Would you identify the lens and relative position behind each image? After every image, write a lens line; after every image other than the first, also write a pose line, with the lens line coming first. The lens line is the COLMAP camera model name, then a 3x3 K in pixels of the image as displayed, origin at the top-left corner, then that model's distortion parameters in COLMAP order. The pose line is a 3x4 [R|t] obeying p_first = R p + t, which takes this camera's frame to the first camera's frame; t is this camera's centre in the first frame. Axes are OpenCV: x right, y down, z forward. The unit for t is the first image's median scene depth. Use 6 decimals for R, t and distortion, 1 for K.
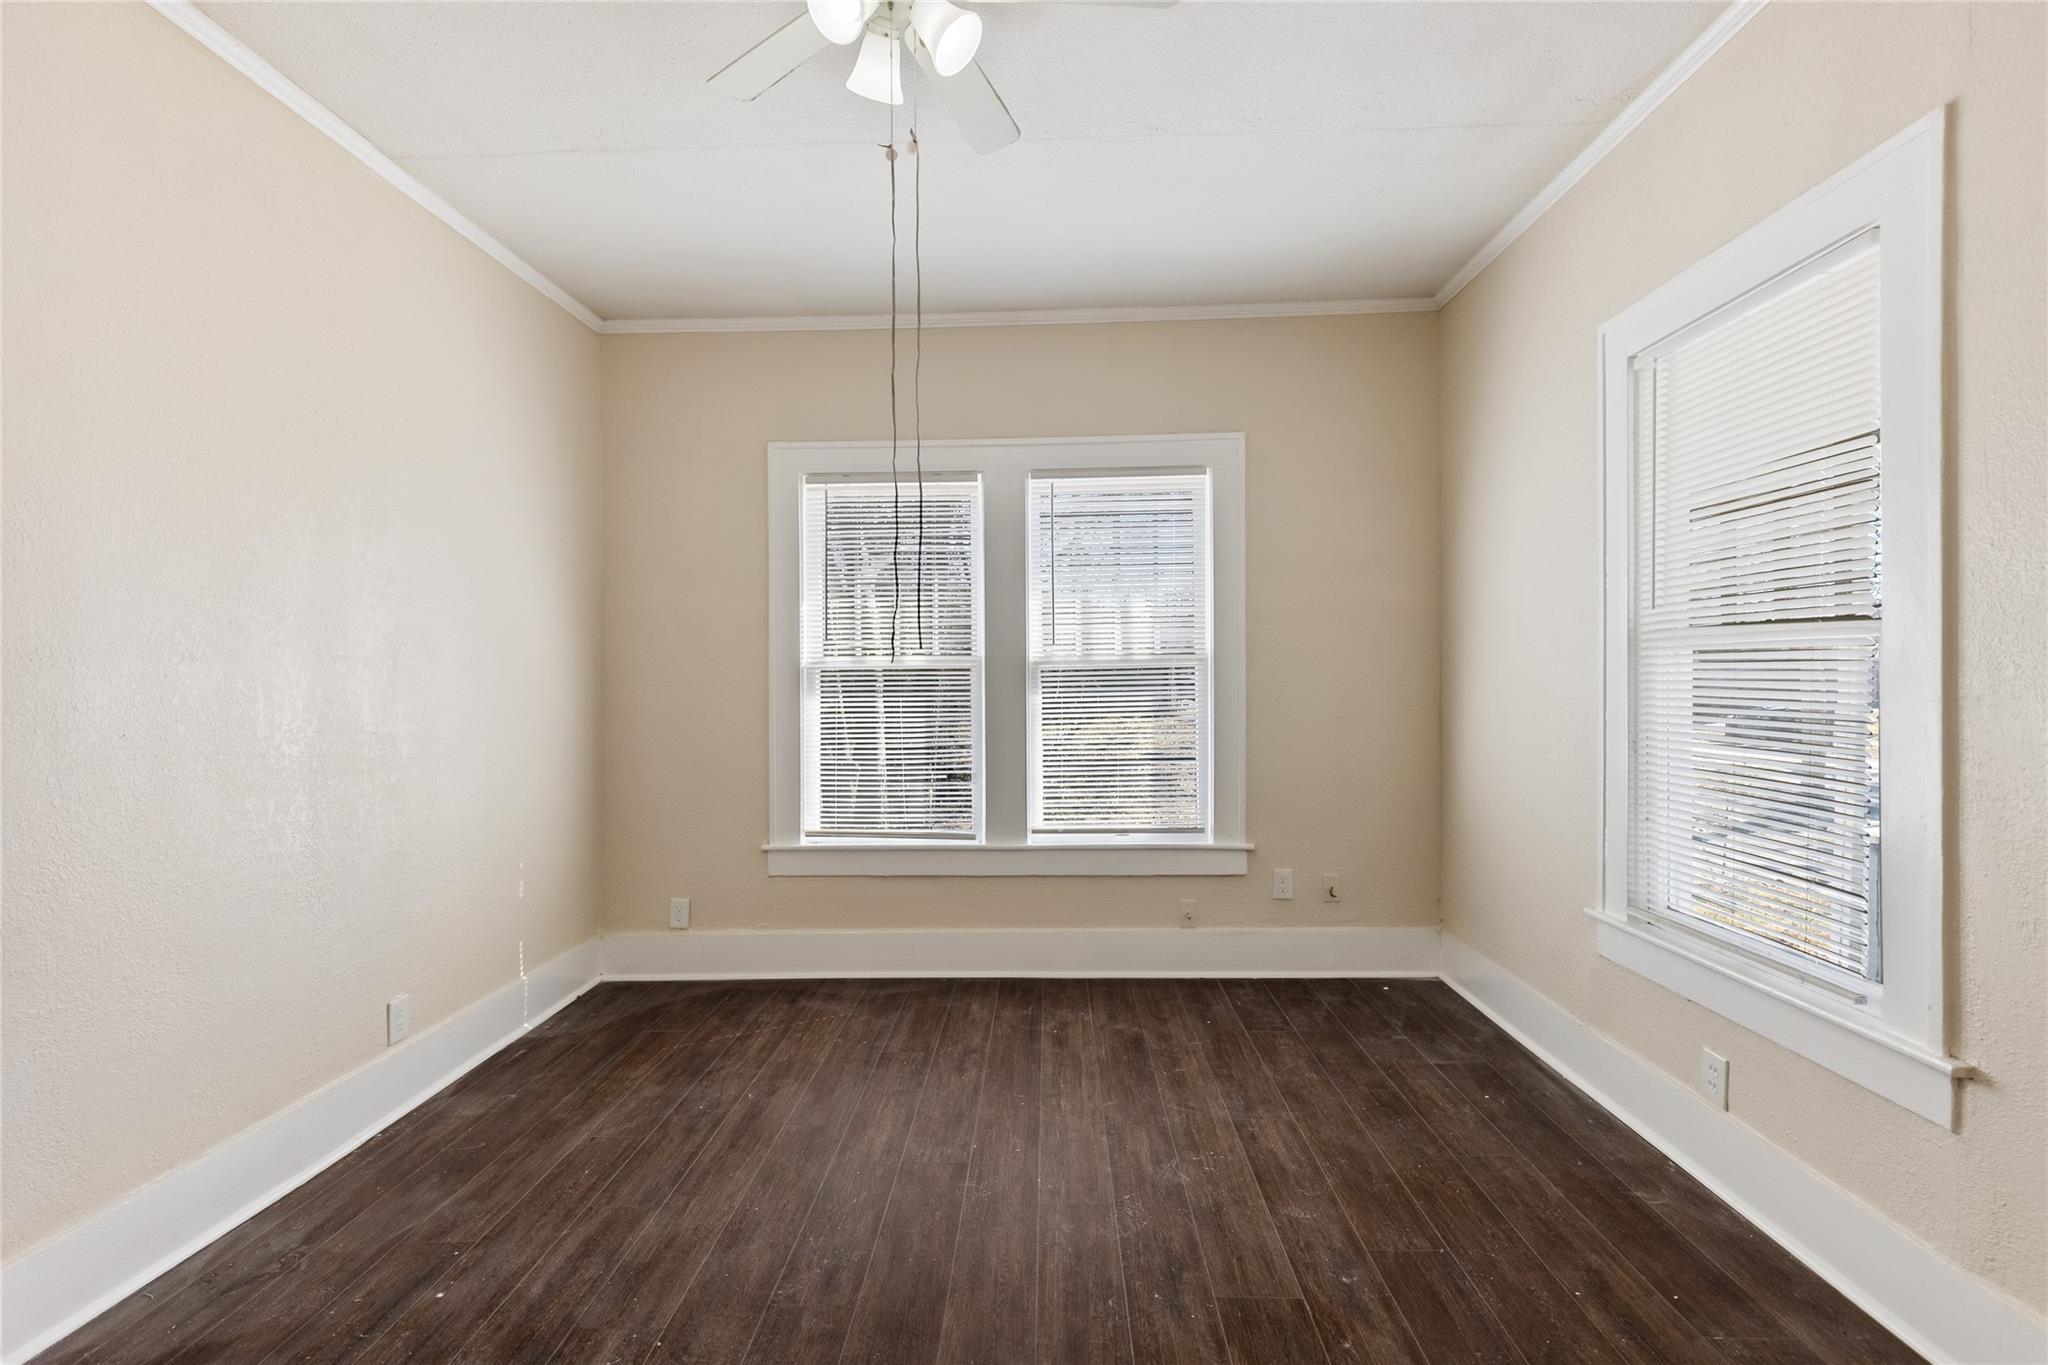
lens RADIAL K [[929.0, 0, 1021.7], [0, 929.0, 676.2], [0, 0, 1]] dist [0.007645, -0.001315]
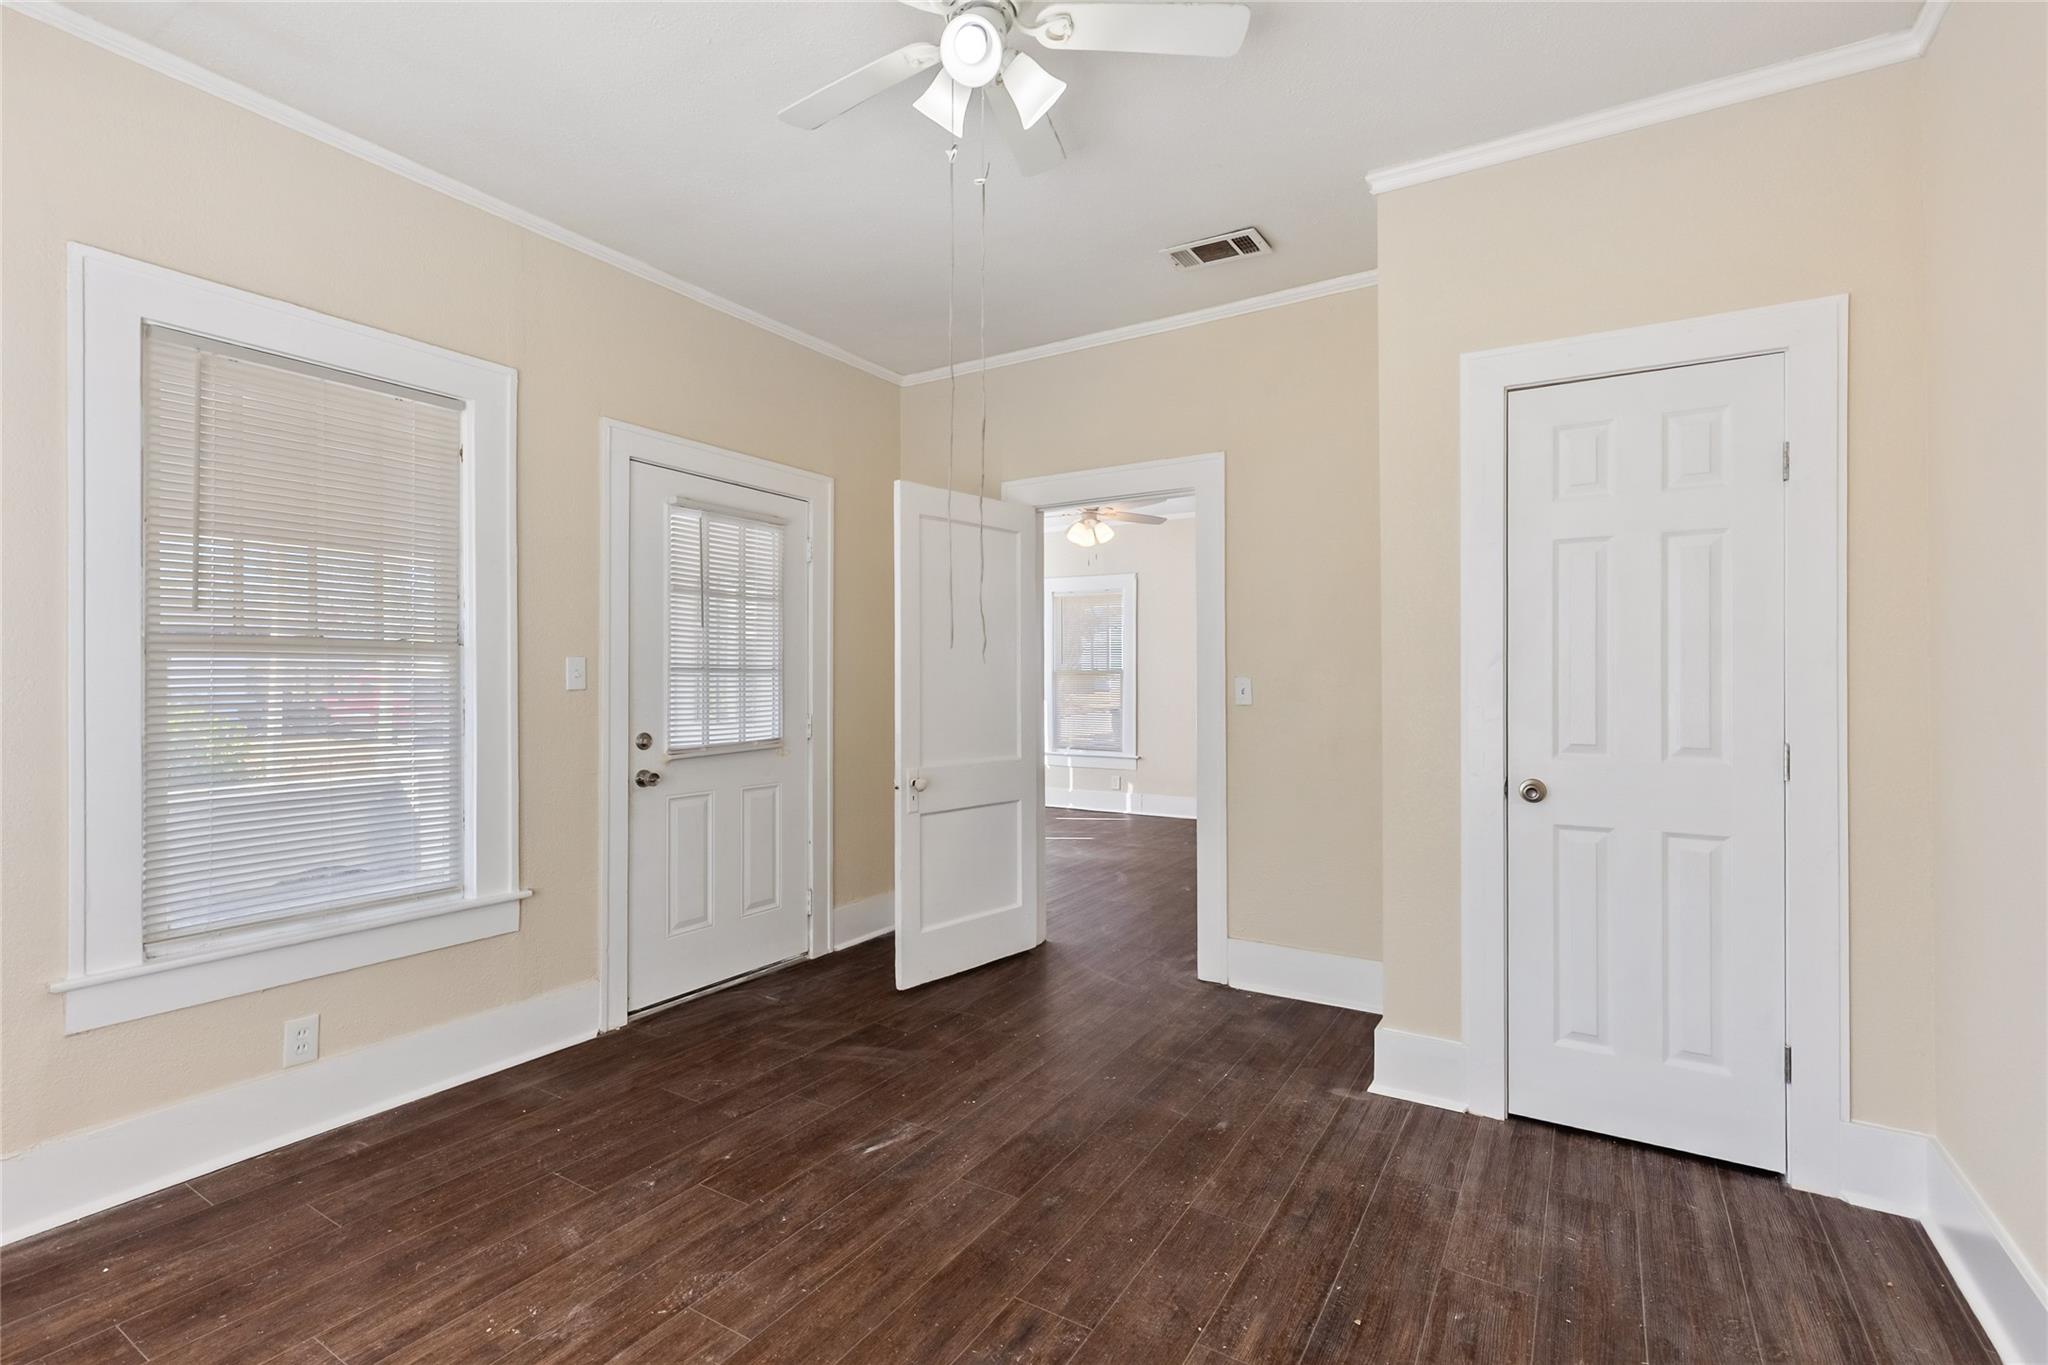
lens RADIAL K [[929.0, 0, 1021.7], [0, 929.0, 676.2], [0, 0, 1]] dist [0.007645, -0.001315]
pose [[-0.866416, 0.008770, 0.499245, -0.633854], [0.005051, 0.999949, -0.008800, 0.007996], [-0.499297, -0.005103, -0.866416, 1.710119]]
